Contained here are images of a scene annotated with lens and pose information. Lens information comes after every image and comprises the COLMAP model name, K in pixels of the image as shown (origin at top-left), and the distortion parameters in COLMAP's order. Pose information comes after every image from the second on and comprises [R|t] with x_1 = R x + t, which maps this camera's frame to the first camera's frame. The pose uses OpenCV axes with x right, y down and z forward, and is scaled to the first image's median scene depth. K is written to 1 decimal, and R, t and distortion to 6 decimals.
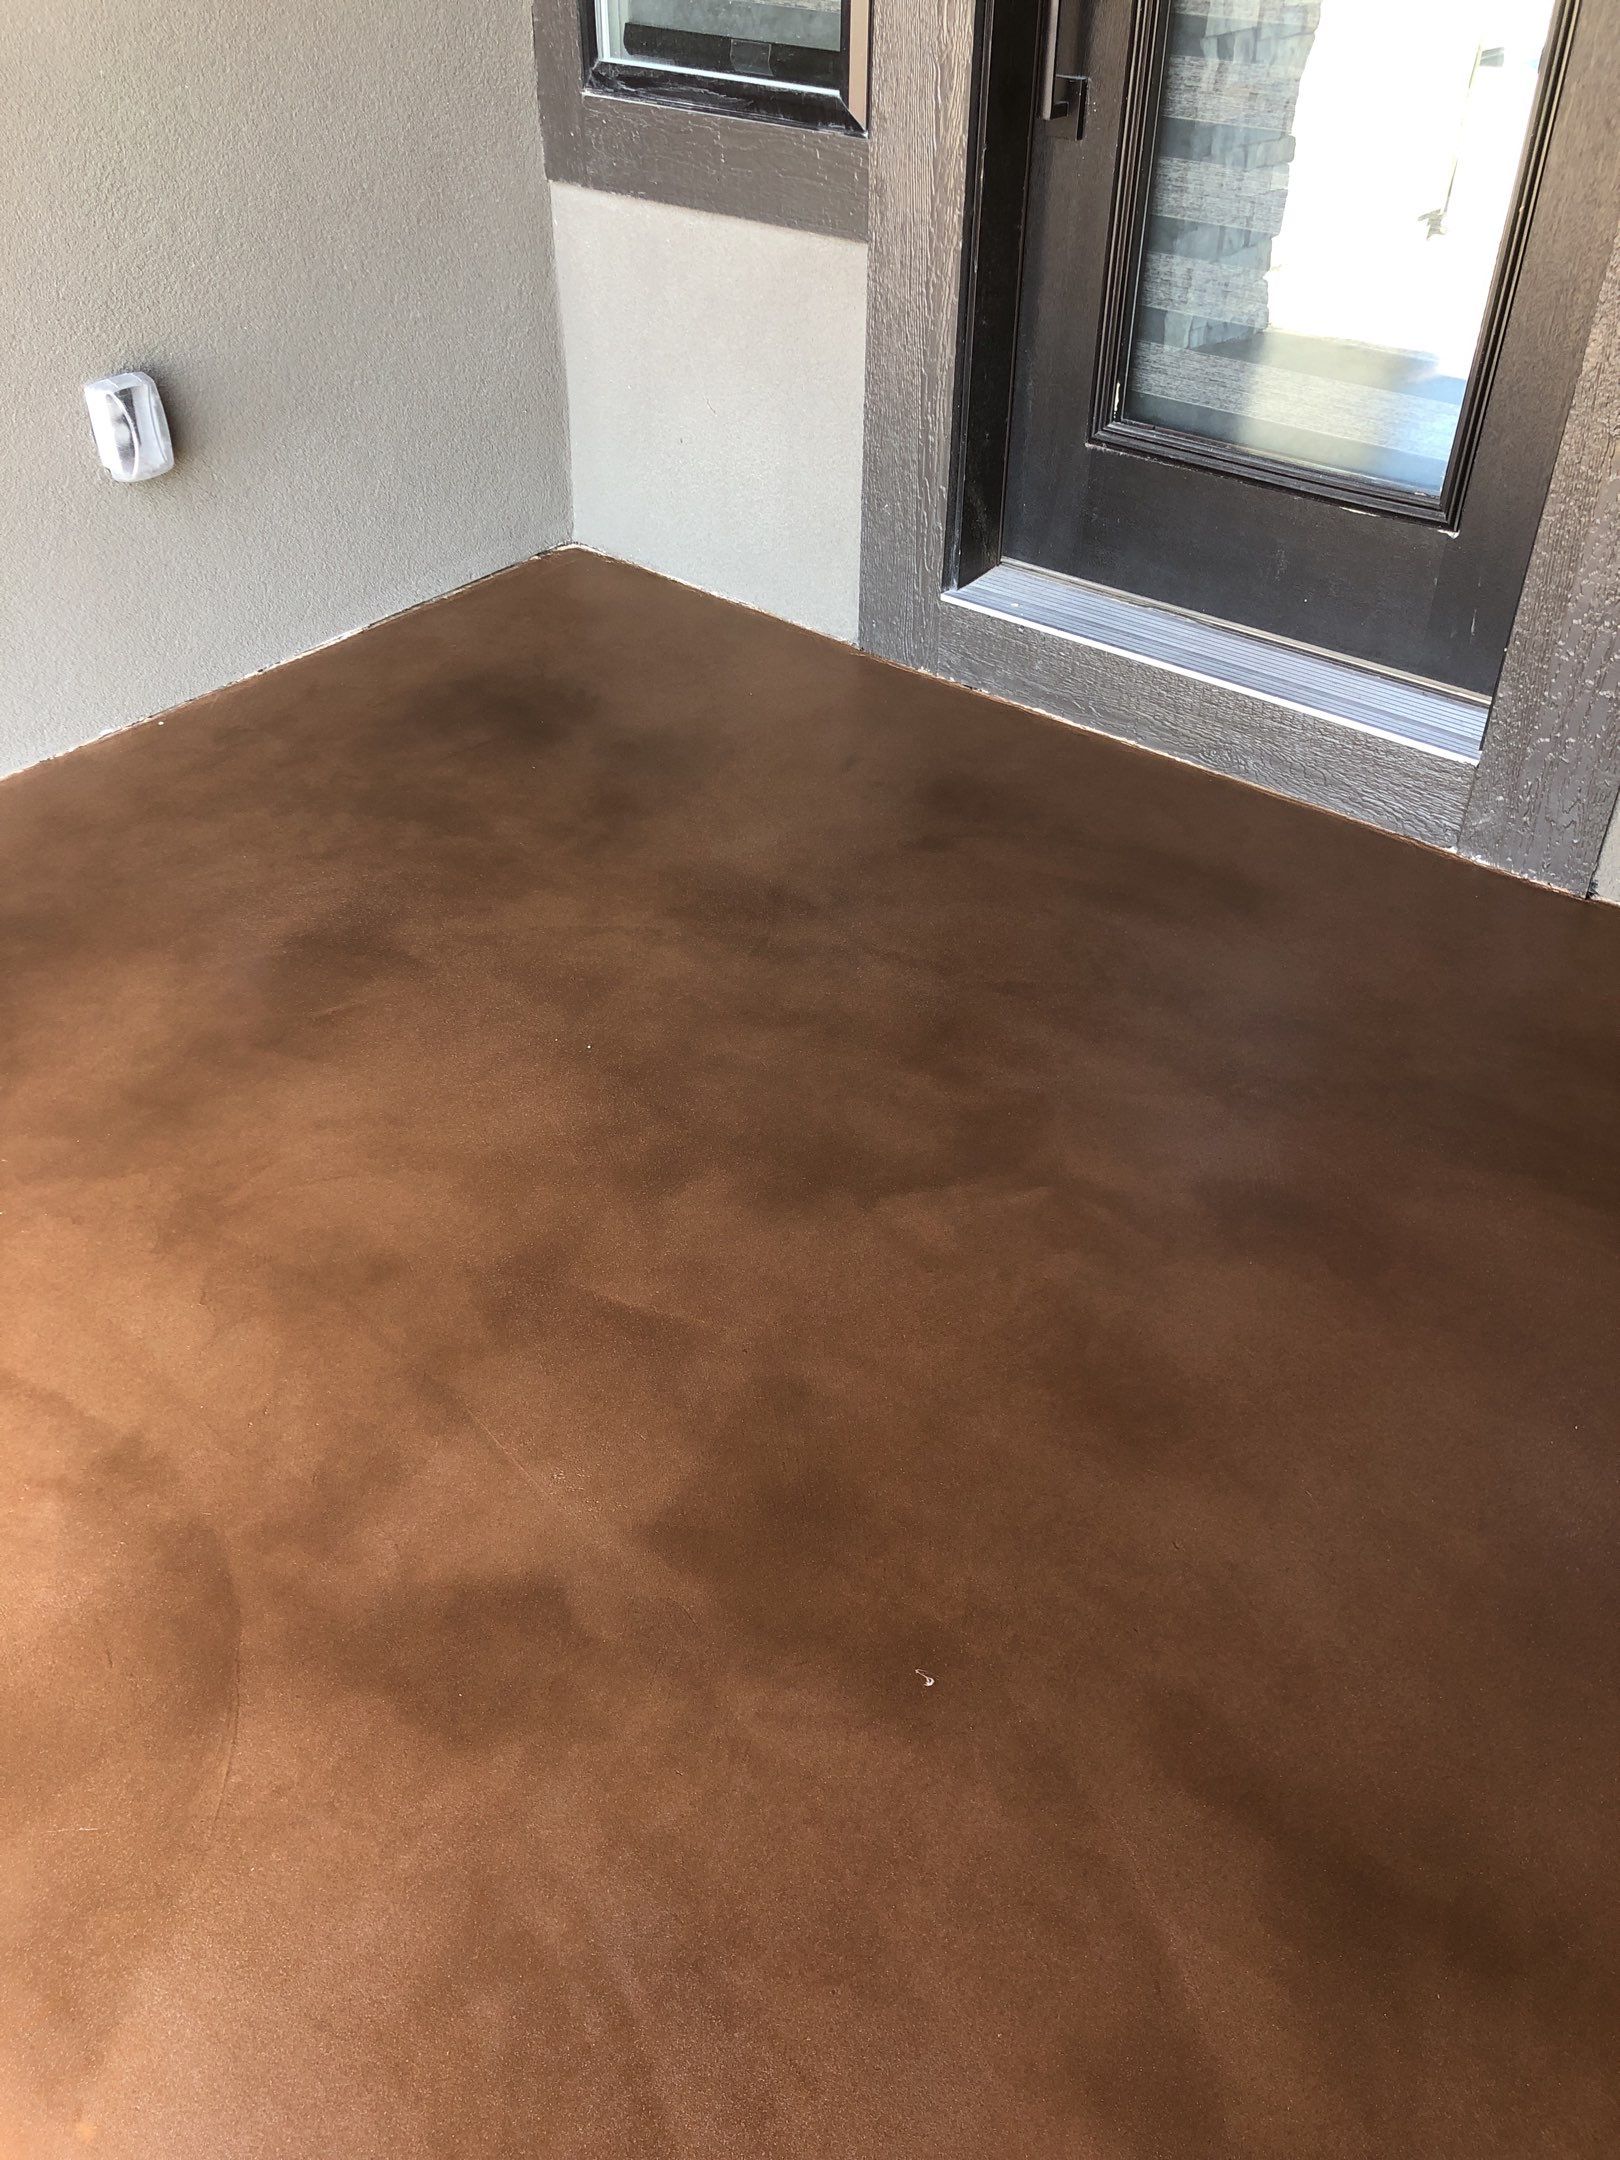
lens RADIAL K [[1781.4, 0, 817.2], [0, 1781.4, 1086.6], [0, 0, 1]] dist [0.025458, -0.021738]
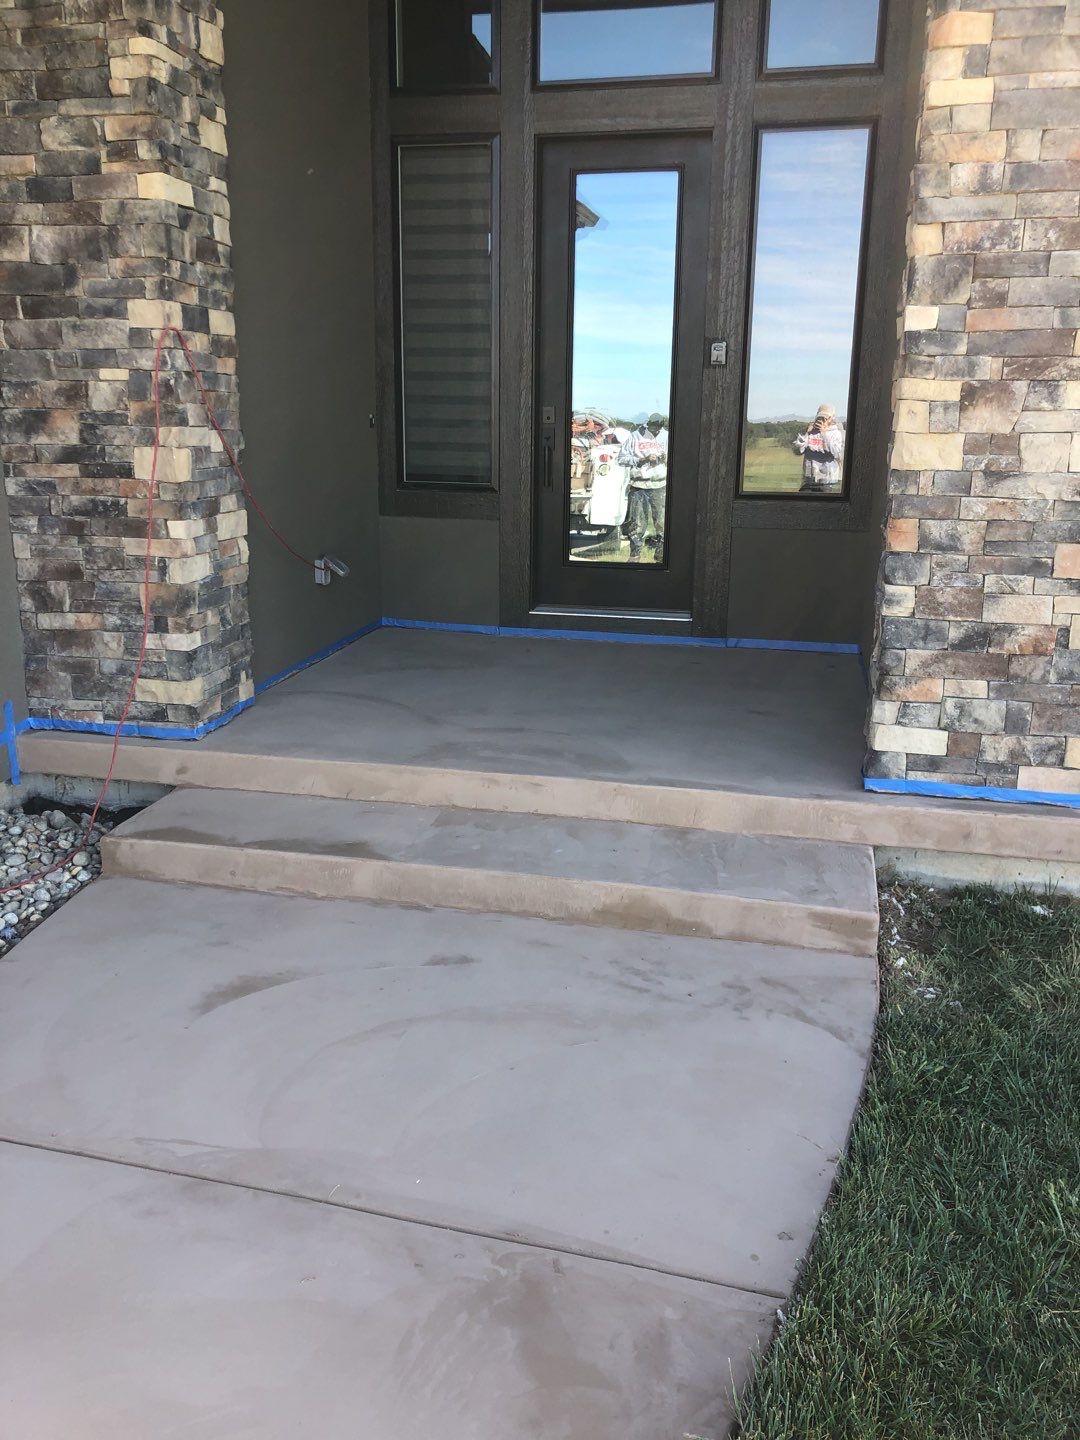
lens RADIAL K [[1187.6, 0, 534.7], [0, 1187.6, 699.3], [0, 0, 1]] dist [0.025458, -0.021738]
pose [[0.896731, -0.106798, 0.429496, -0.977859], [0.265639, 0.906084, -0.329313, 0.672222], [-0.353990, 0.409397, 0.840884, -0.904774]]
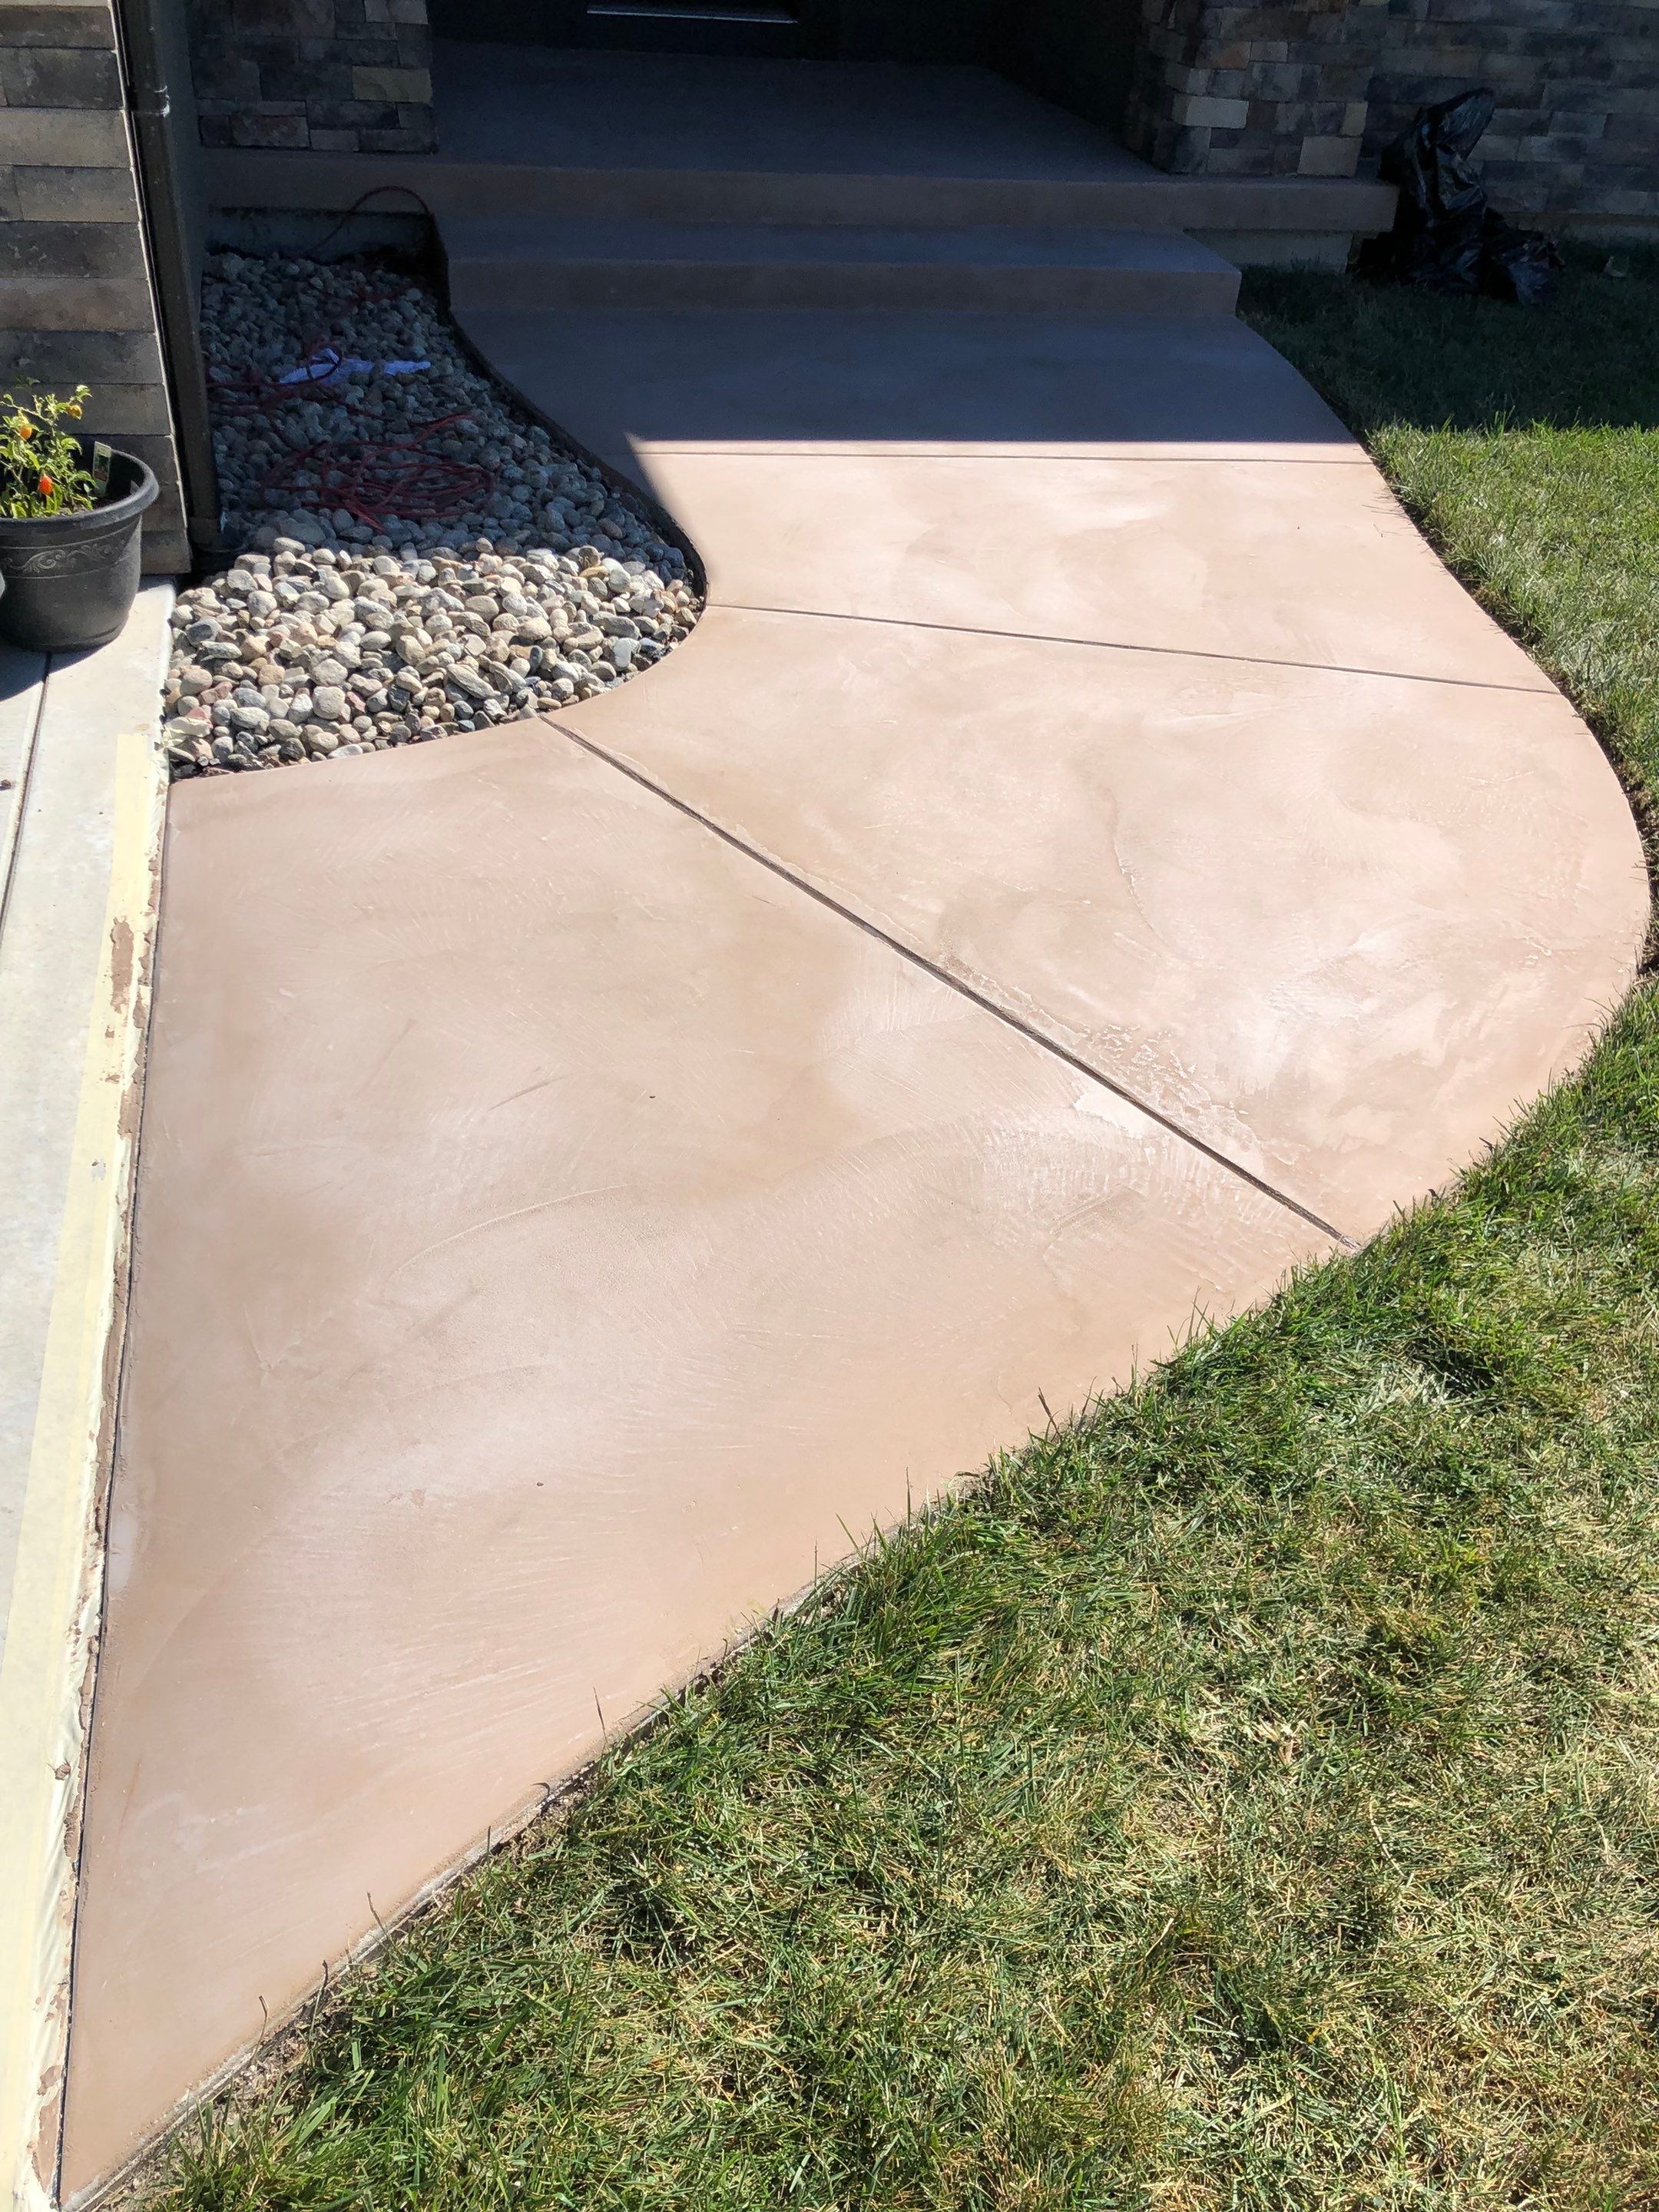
lens RADIAL K [[1824.2, 0, 855.4], [0, 1824.2, 1114.1], [0, 0, 1]] dist [0.025458, -0.021738]
pose [[0.593780, -0.453690, 0.664523, -2.334487], [0.434965, 0.875792, 0.209270, 0.783928], [-0.676928, 0.164784, 0.717367, -0.964148]]
